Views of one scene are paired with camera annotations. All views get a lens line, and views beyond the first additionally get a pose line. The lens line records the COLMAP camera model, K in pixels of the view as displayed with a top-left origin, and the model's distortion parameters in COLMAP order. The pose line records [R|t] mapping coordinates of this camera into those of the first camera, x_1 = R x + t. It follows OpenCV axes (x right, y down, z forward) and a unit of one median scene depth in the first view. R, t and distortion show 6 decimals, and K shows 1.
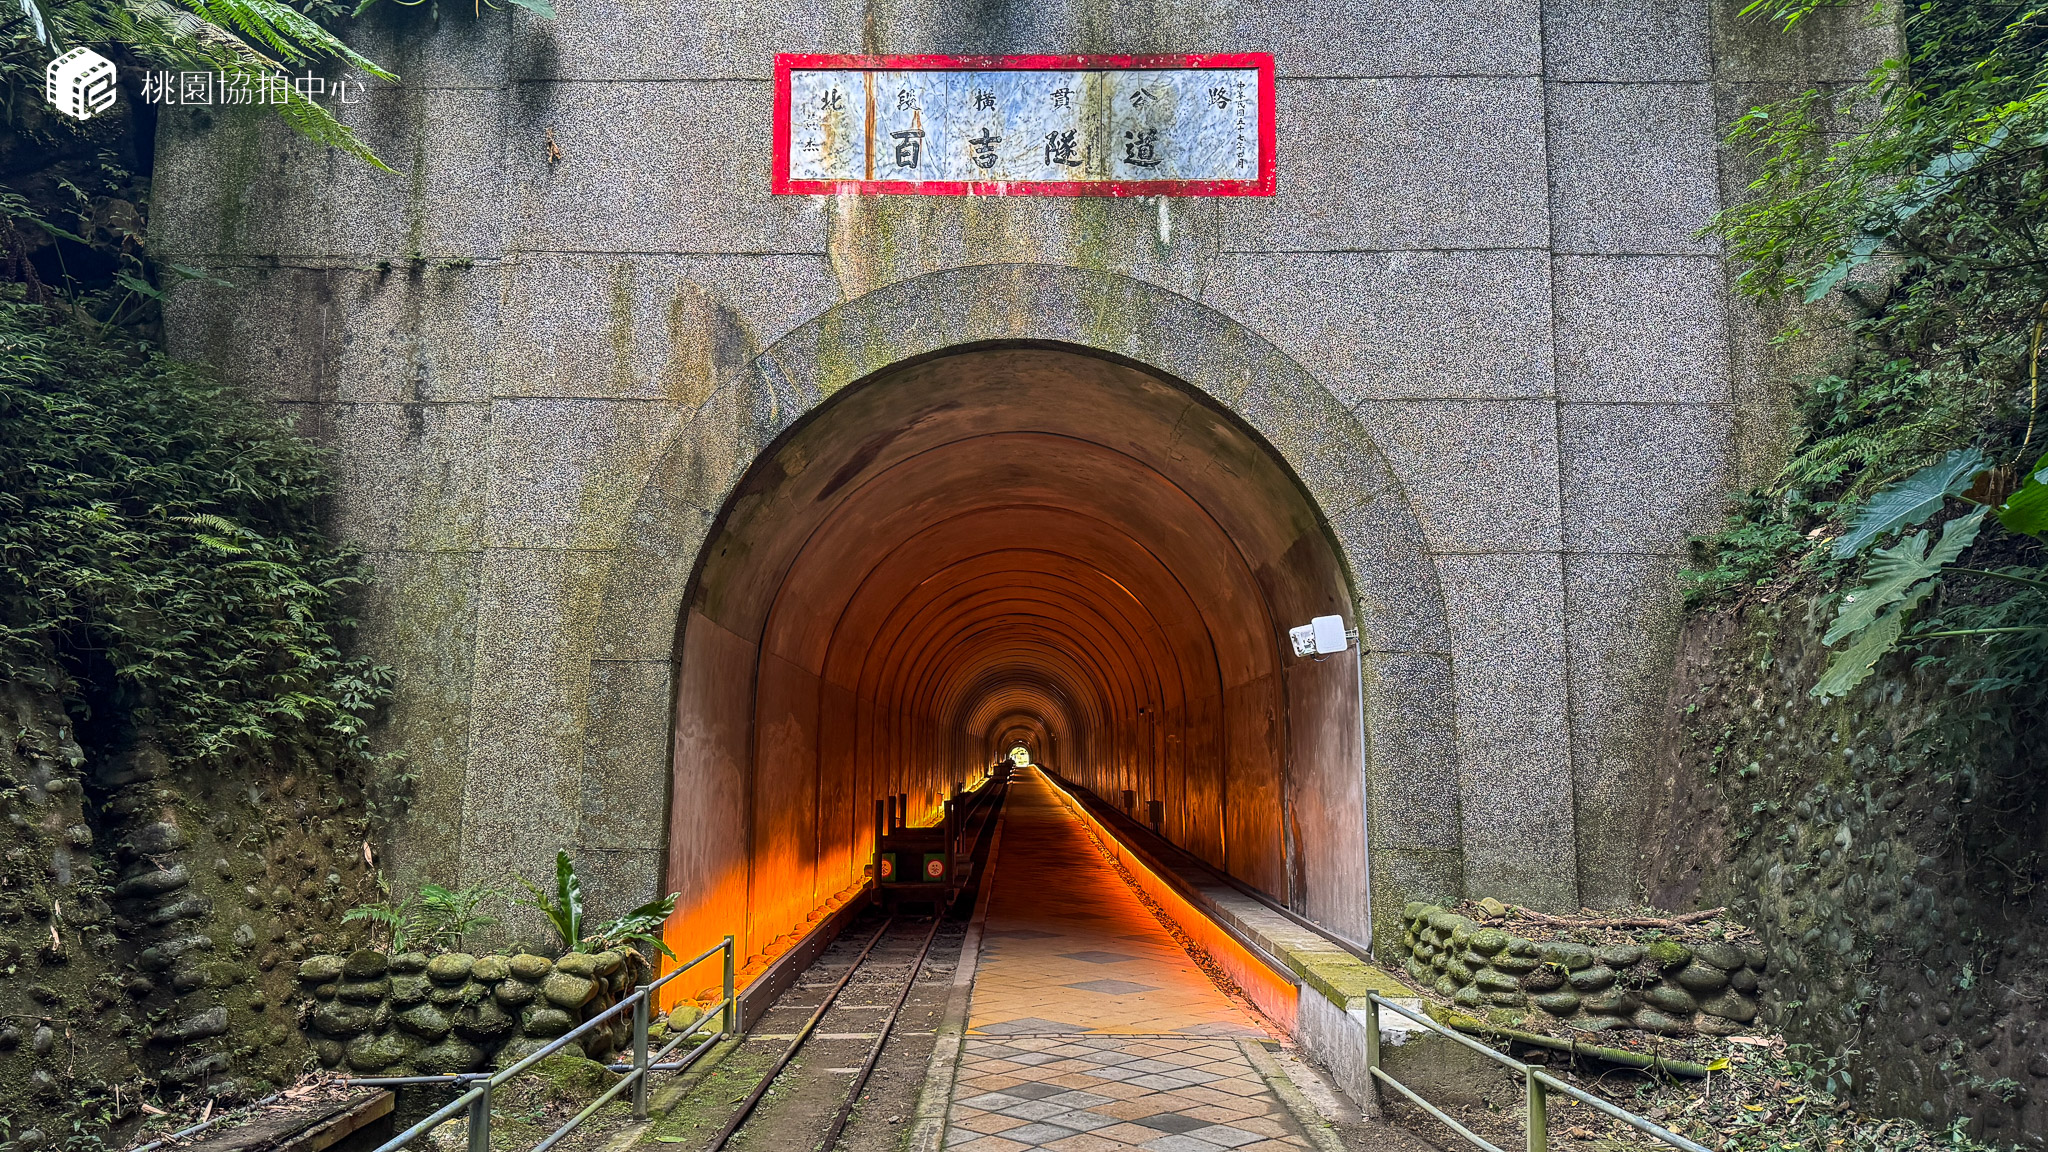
lens RADIAL K [[1462.6, 0, 1024.0], [0, 1462.6, 576.0], [0, 0, 1]] dist [0.120672, -0.179945]
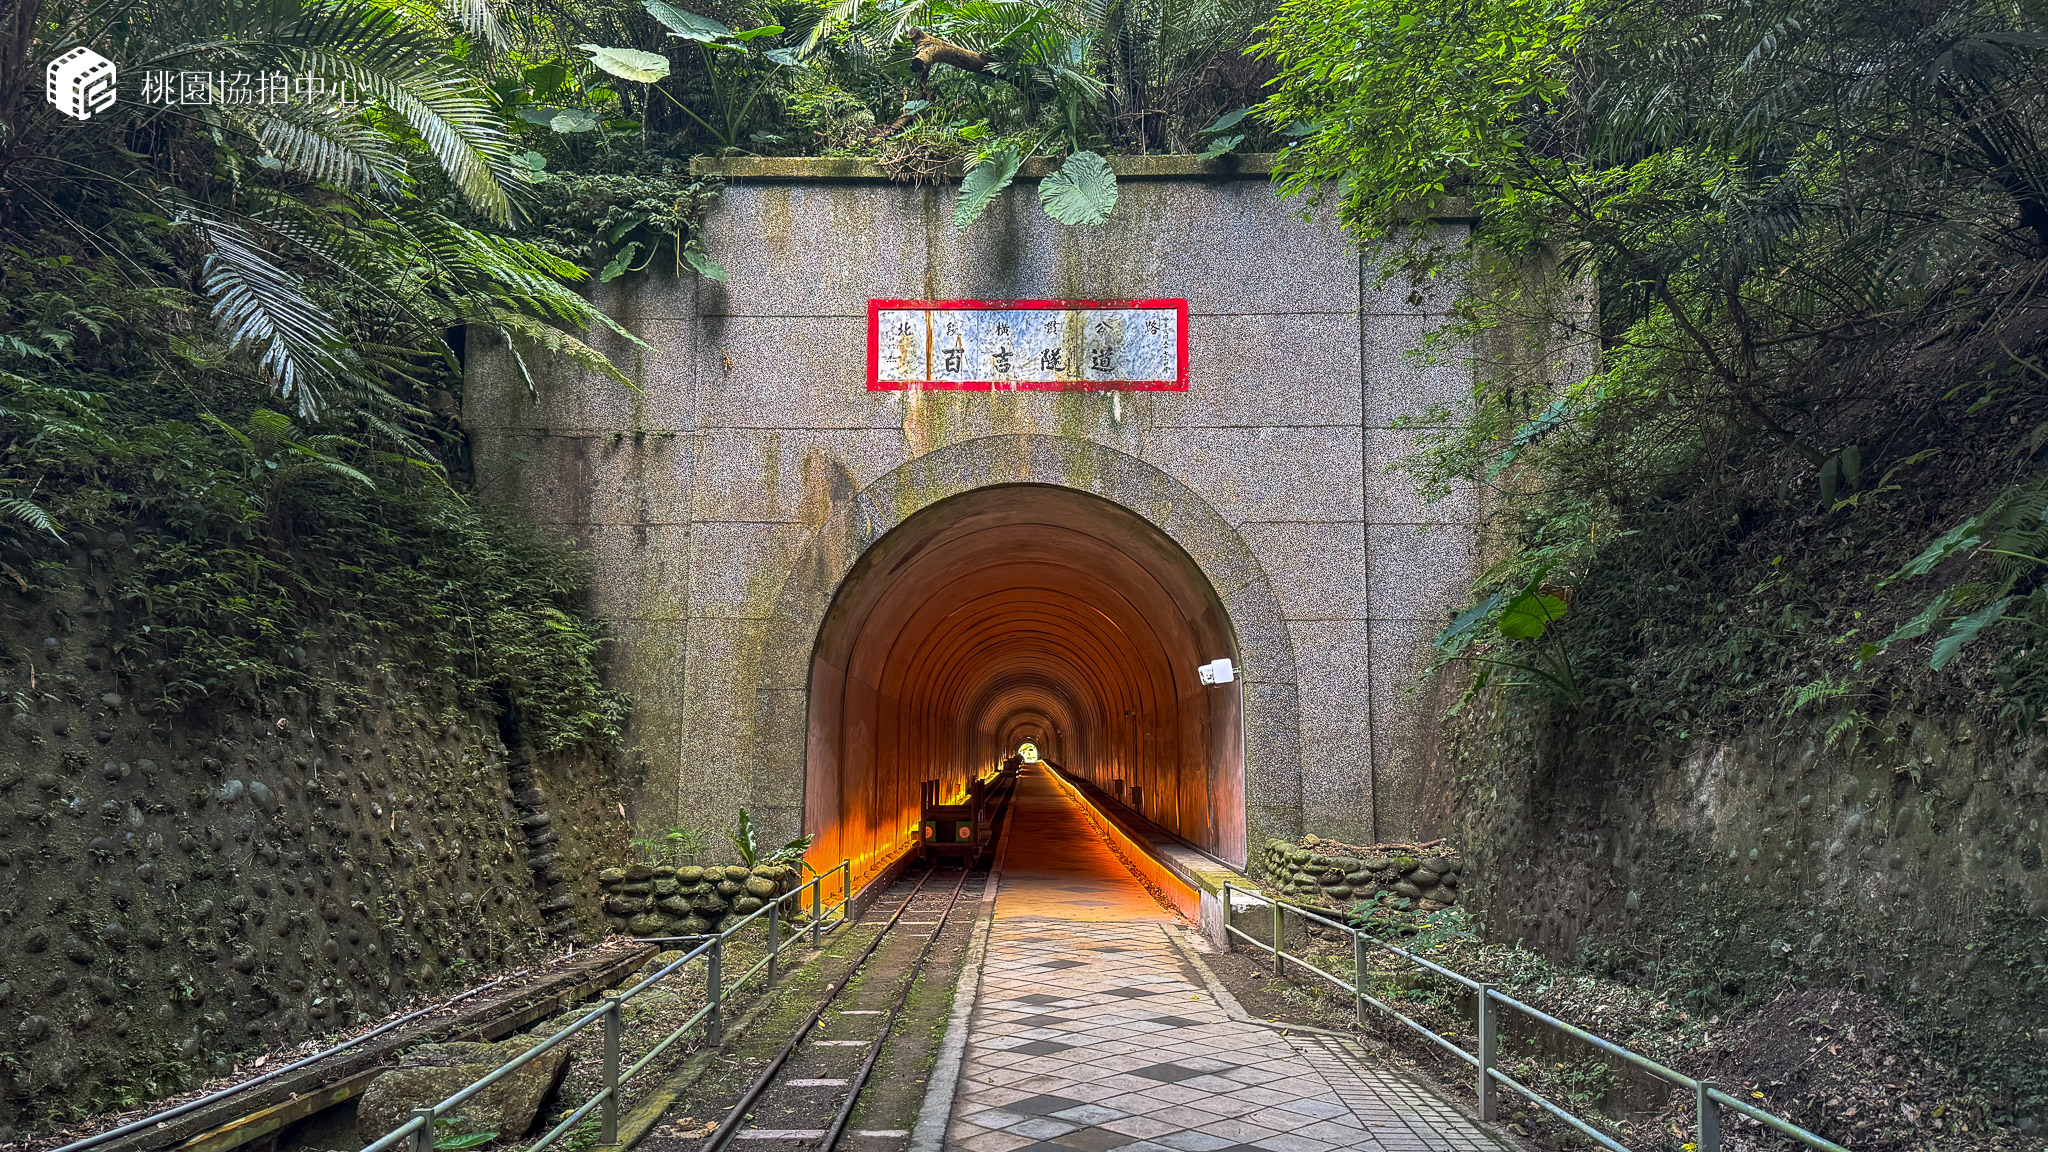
lens RADIAL K [[1450.0, 0, 1019.5], [0, 1450.0, 576.8], [0, 0, 1]] dist [0.141806, 0.000295]
pose [[0.999958, -0.002642, -0.008790, 0.004509], [0.002660, 0.999994, 0.002083, -0.063576], [0.008785, -0.002106, 0.999959, -0.547672]]
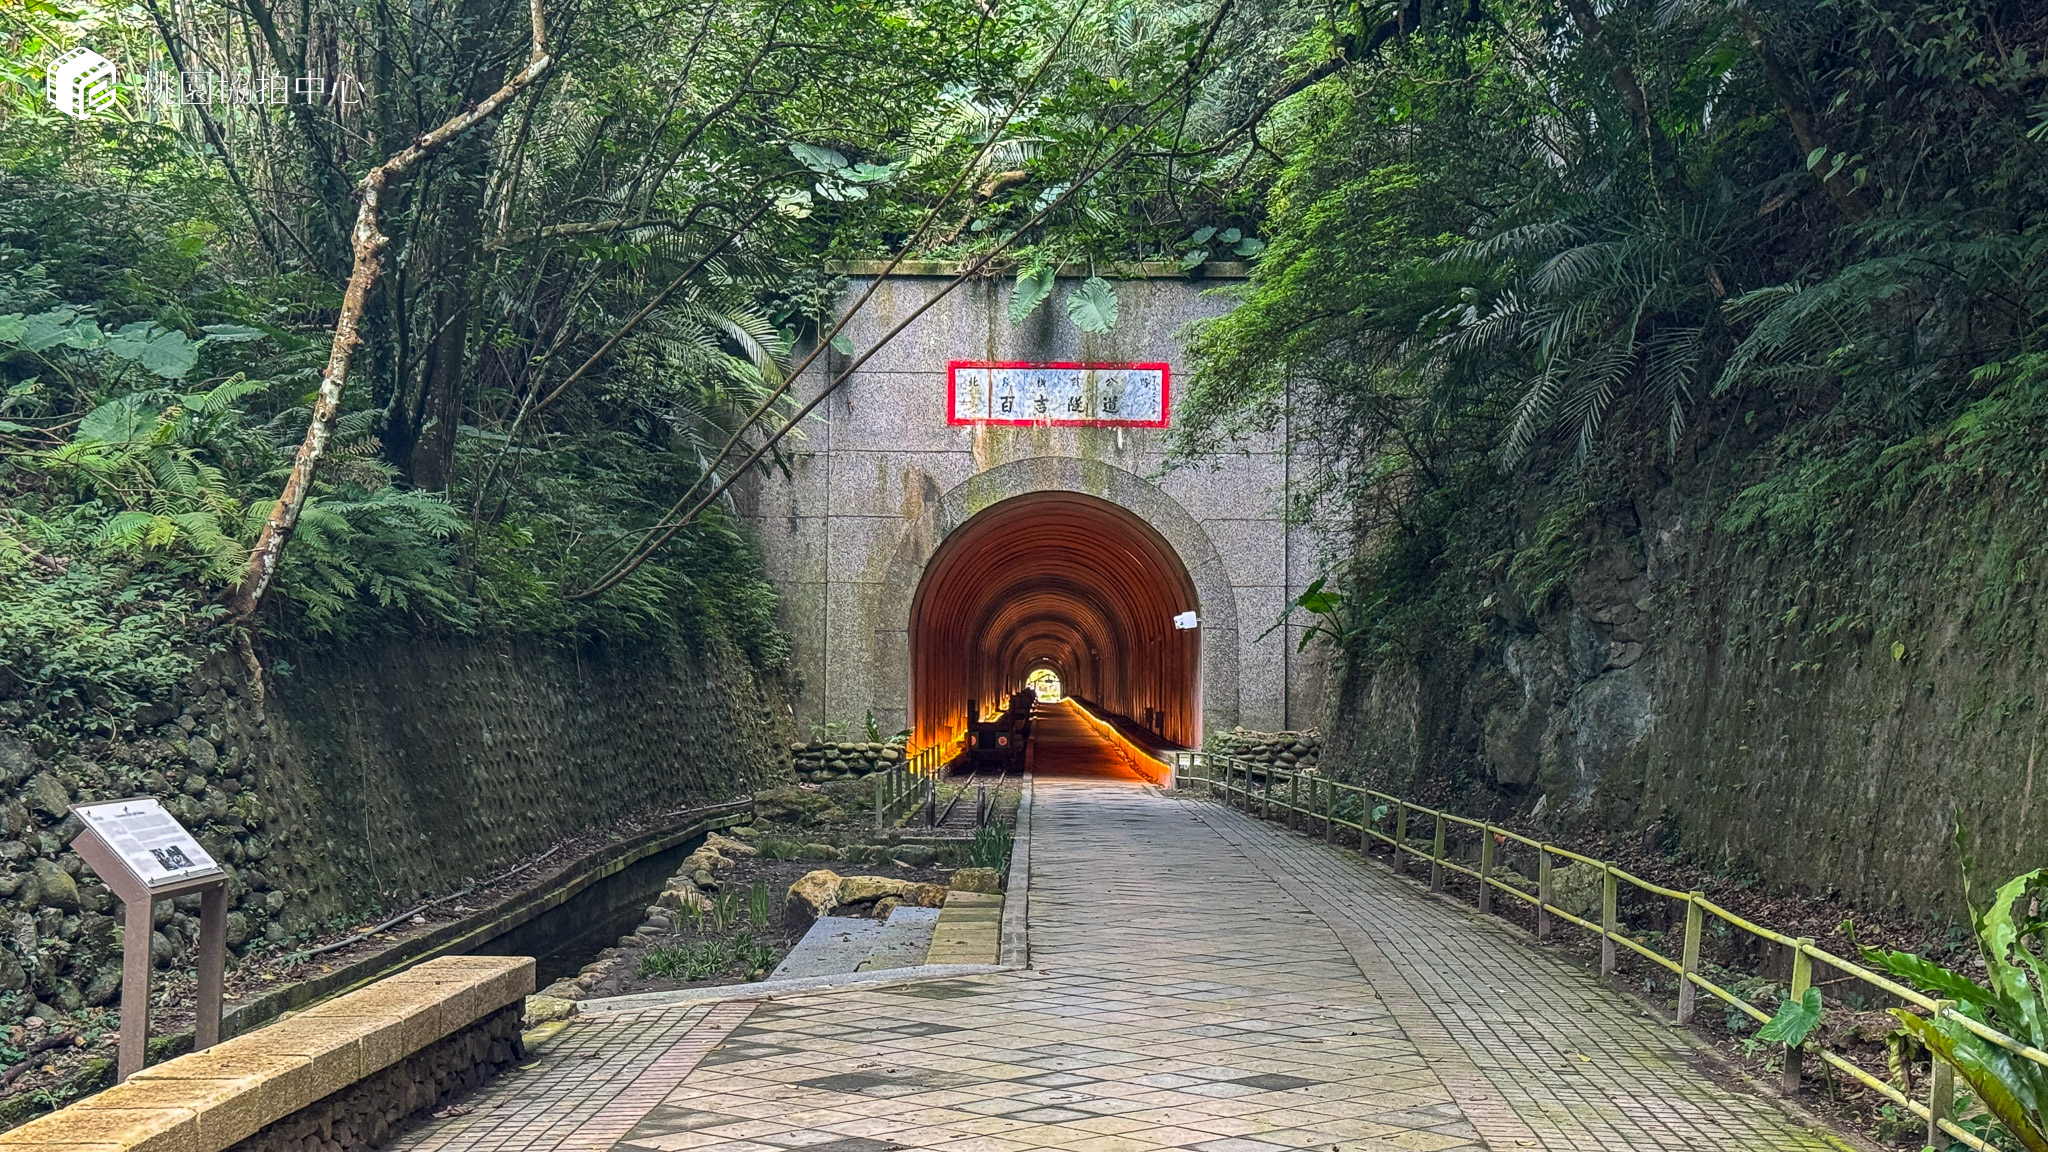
lens RADIAL K [[2868.3, 0, 1024.0], [0, 2868.3, 576.0], [0, 0, 1]] dist [0.116293, 0.028067]
pose [[0.999947, 0.003641, -0.009603, -0.009906], [-0.002823, 0.996471, 0.083885, -0.399936], [0.009875, -0.083853, 0.996429, -3.434127]]
